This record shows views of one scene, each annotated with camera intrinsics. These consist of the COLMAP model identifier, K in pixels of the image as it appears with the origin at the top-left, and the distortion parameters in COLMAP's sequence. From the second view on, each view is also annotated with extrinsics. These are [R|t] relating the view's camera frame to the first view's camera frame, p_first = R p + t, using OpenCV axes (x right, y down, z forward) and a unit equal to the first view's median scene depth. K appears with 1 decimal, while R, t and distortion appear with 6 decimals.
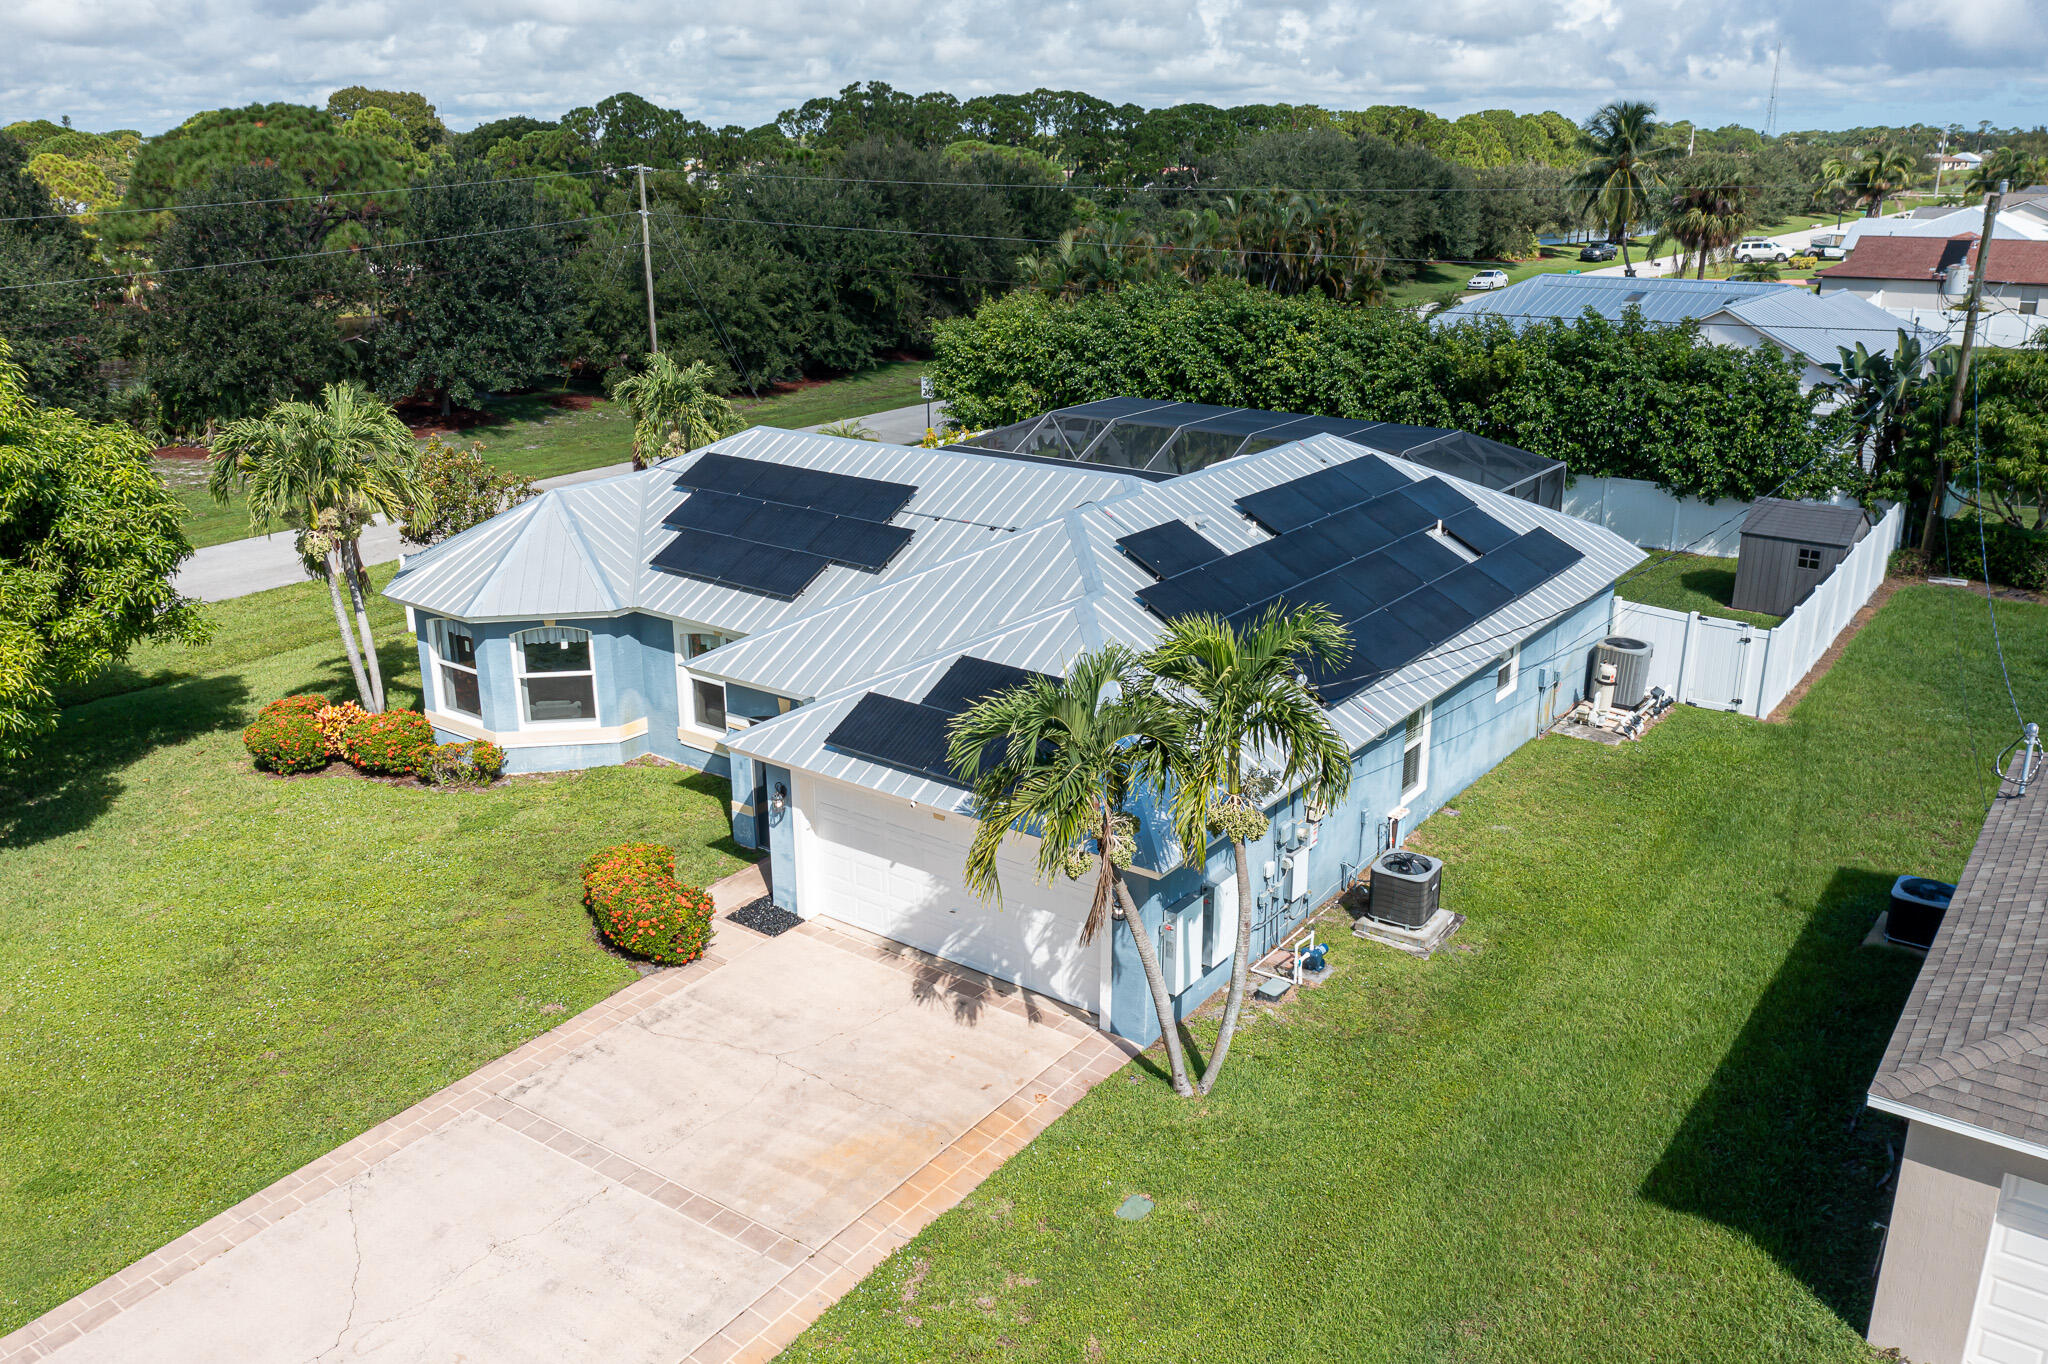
lens RADIAL K [[1612.4, 0, 1018.1], [0, 1612.4, 685.8], [0, 0, 1]] dist [-0.005626, 0.003847]
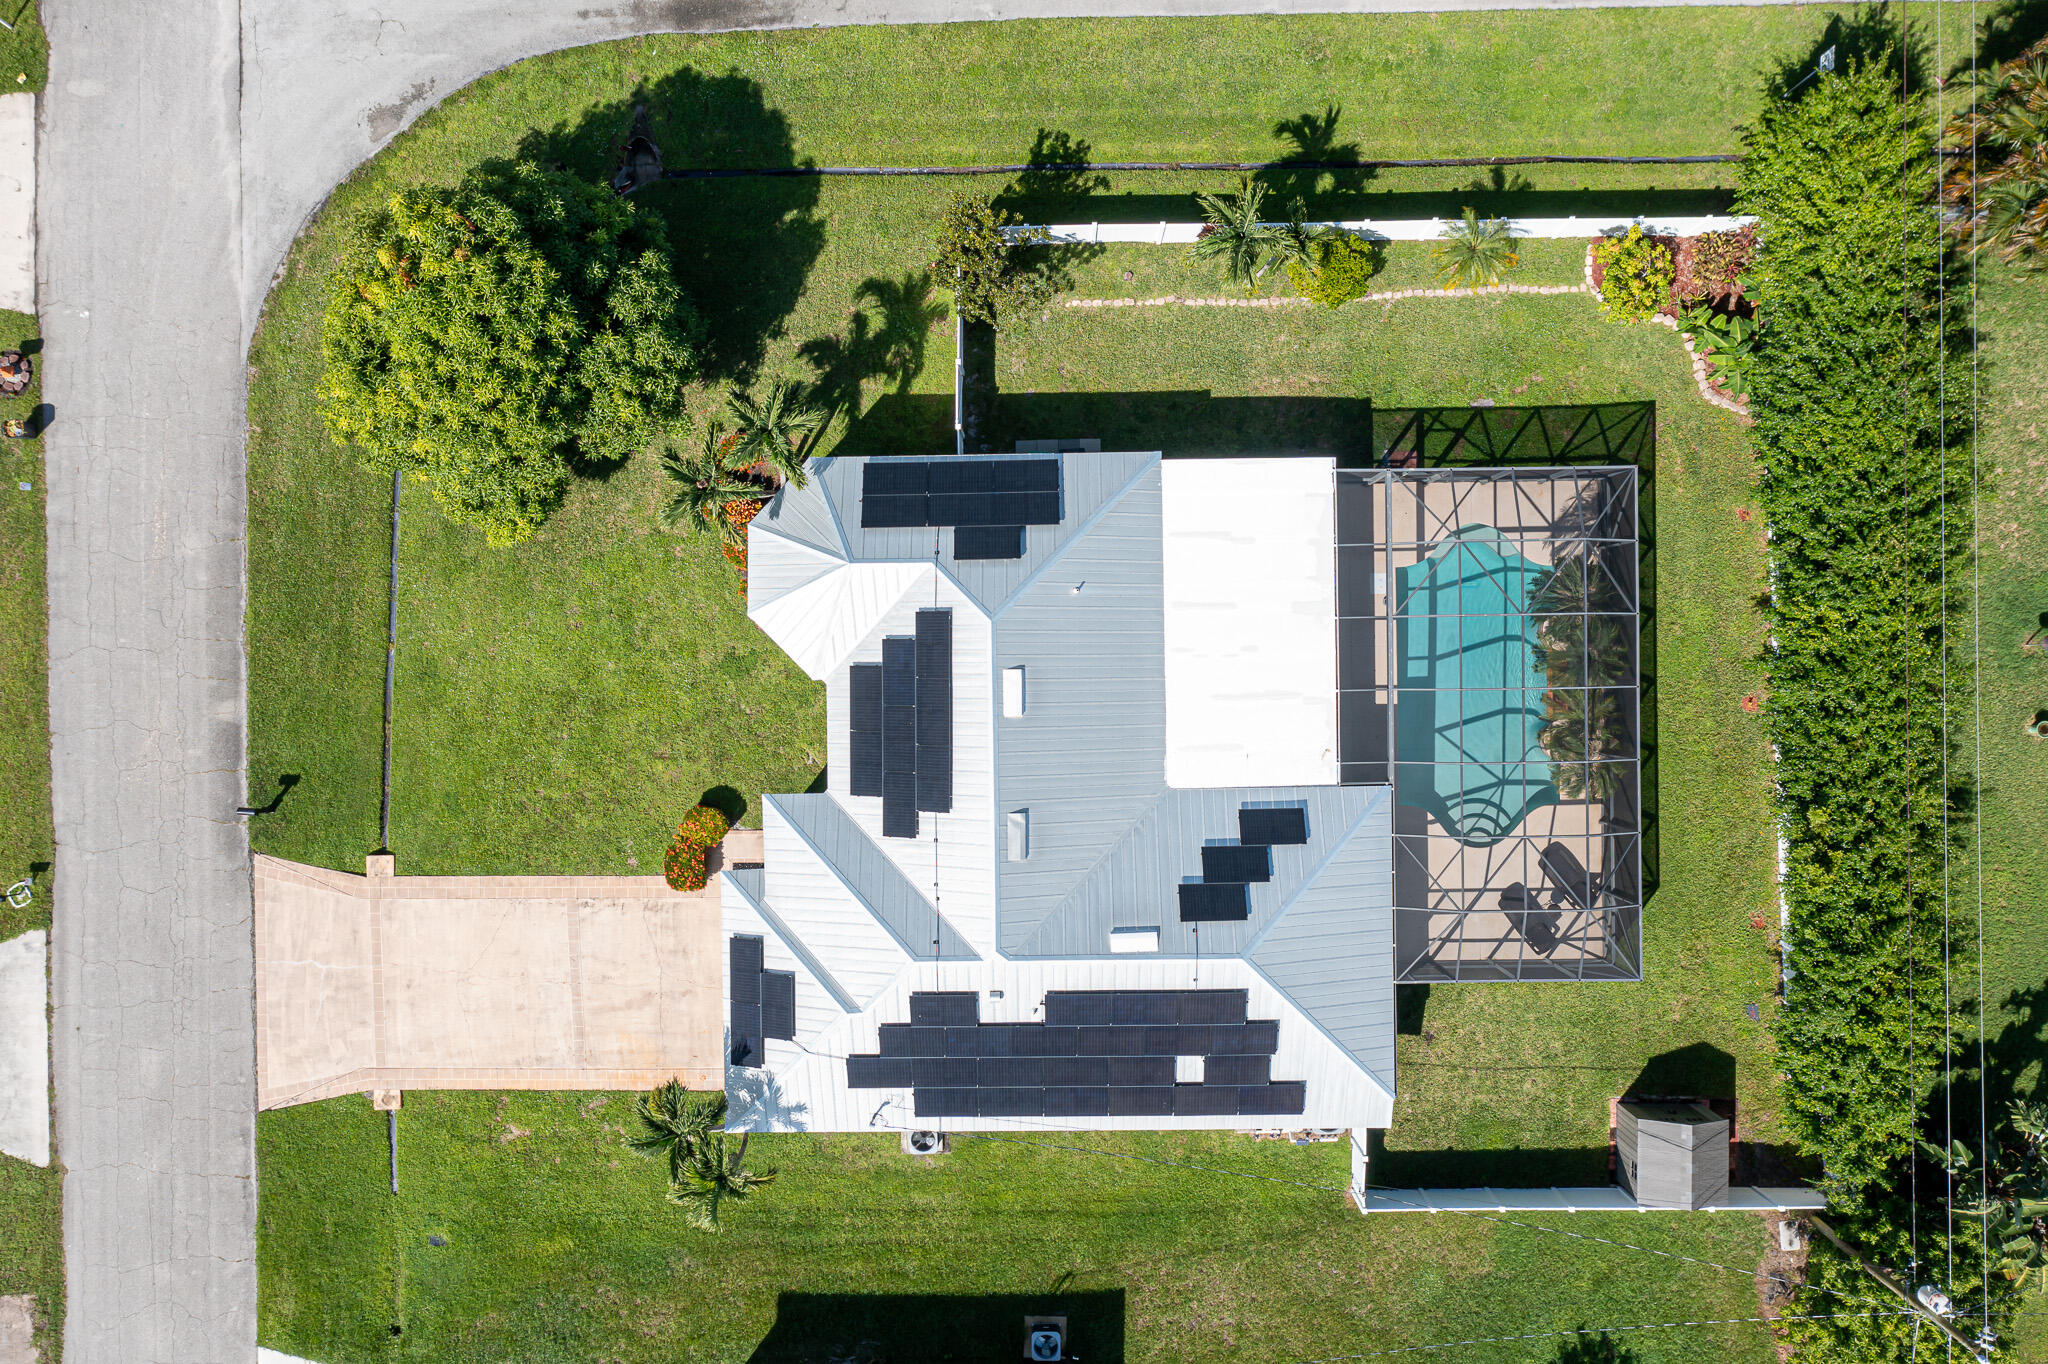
lens RADIAL K [[1612.4, 0, 1018.1], [0, 1612.4, 685.8], [0, 0, 1]] dist [-0.005626, 0.003847]
pose [[0.608071, 0.793881, -0.001727, -0.117394], [-0.236051, 0.182879, 0.954377, -1.649778], [0.757977, -0.579921, 0.298600, 0.675720]]
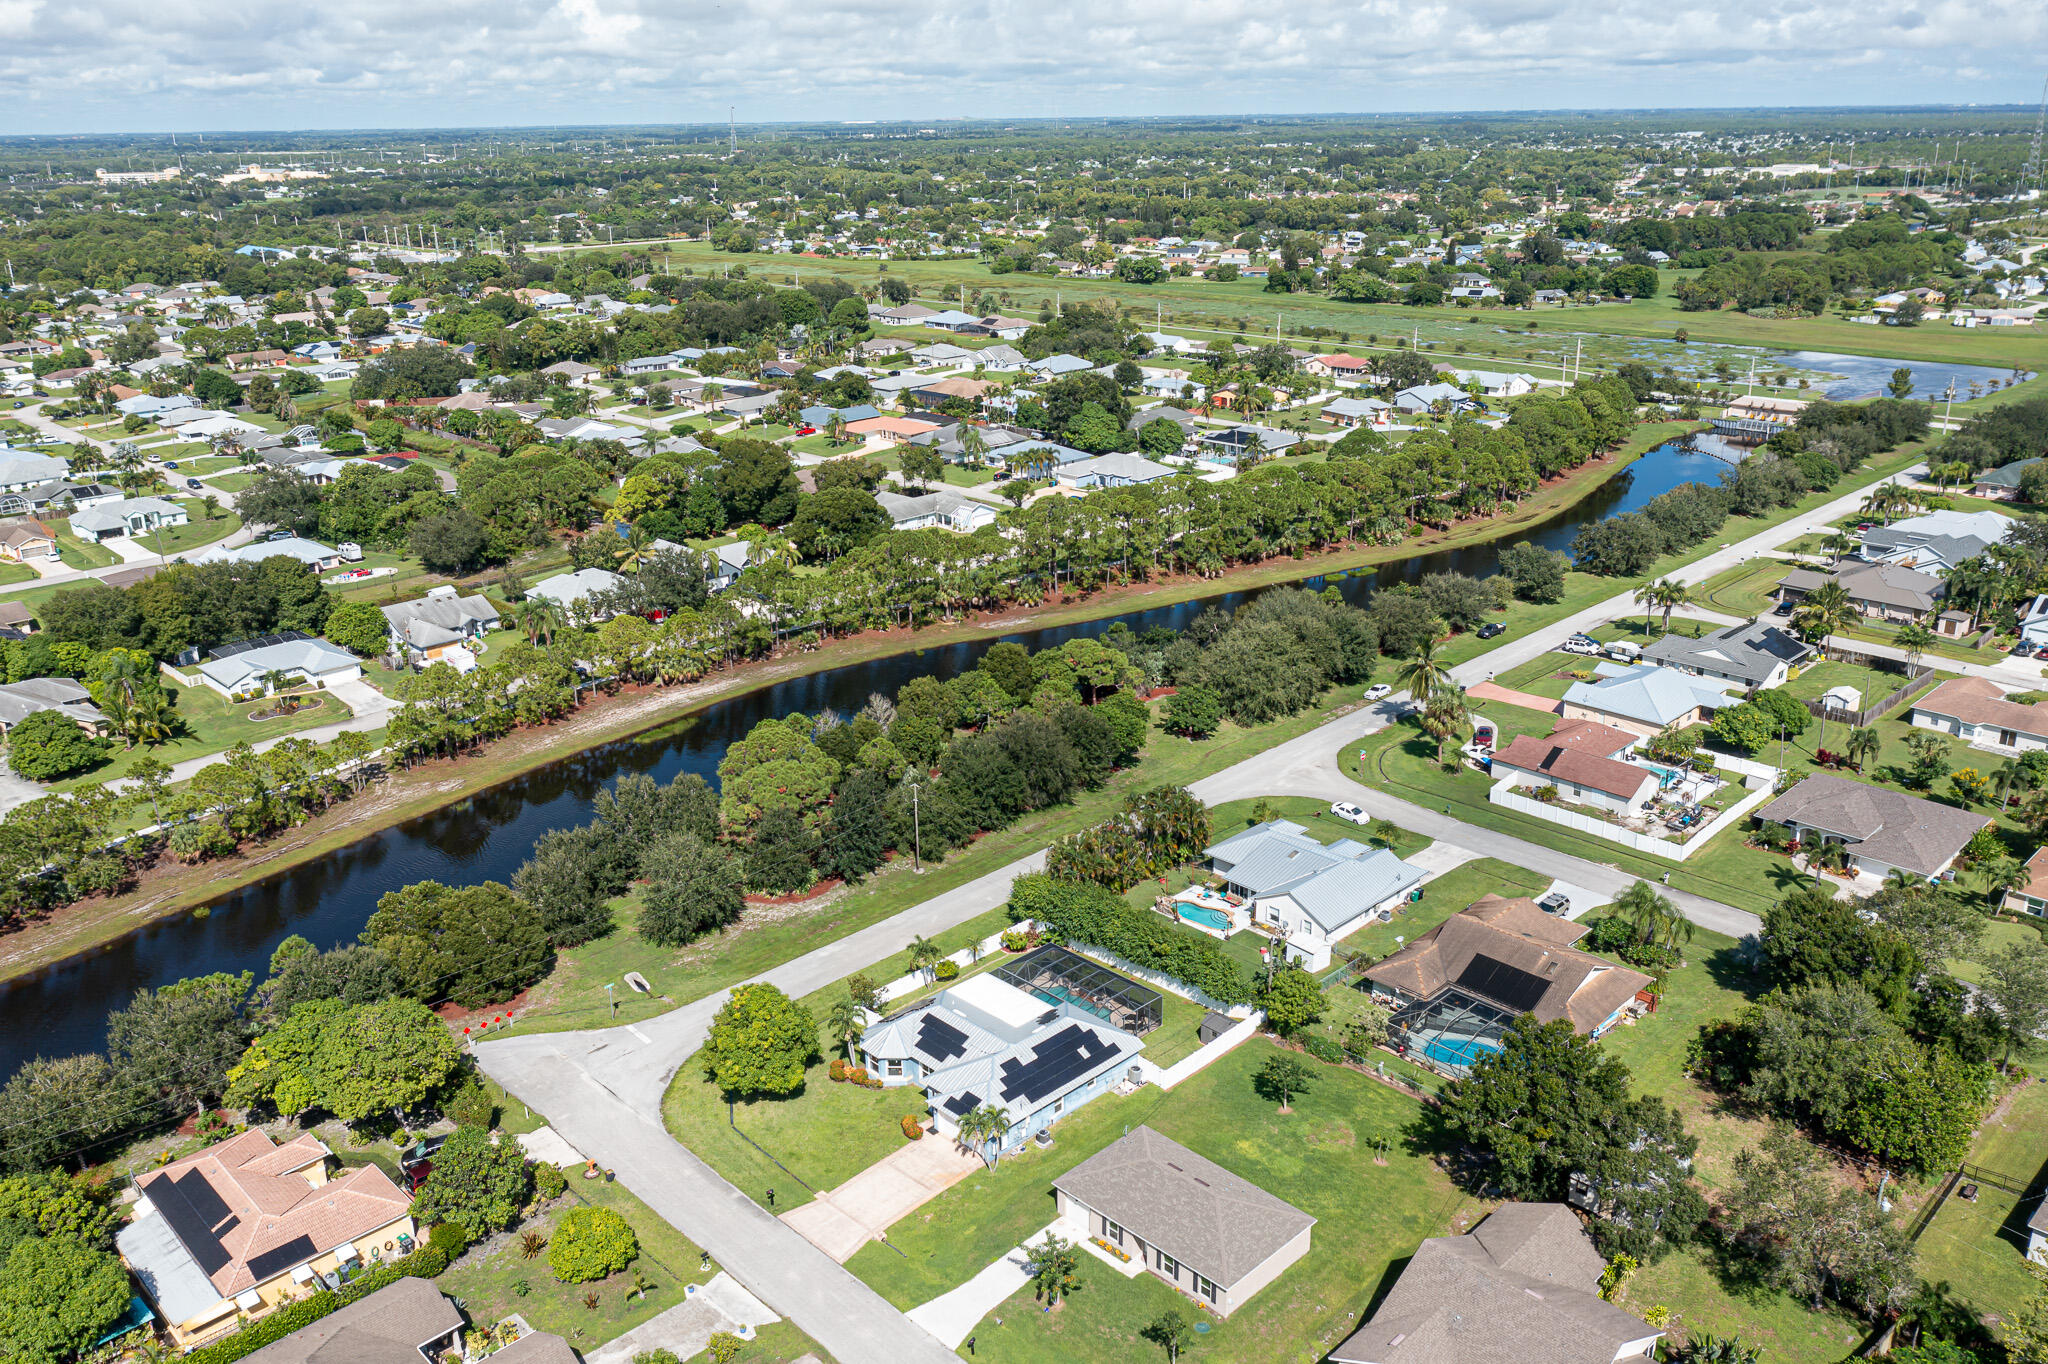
lens RADIAL K [[1612.4, 0, 1018.1], [0, 1612.4, 685.8], [0, 0, 1]] dist [-0.005626, 0.003847]
pose [[0.987785, 0.044544, -0.149322, 0.771757], [-0.041770, 0.998892, 0.021660, -1.309478], [0.150121, -0.015159, 0.988551, -3.813183]]
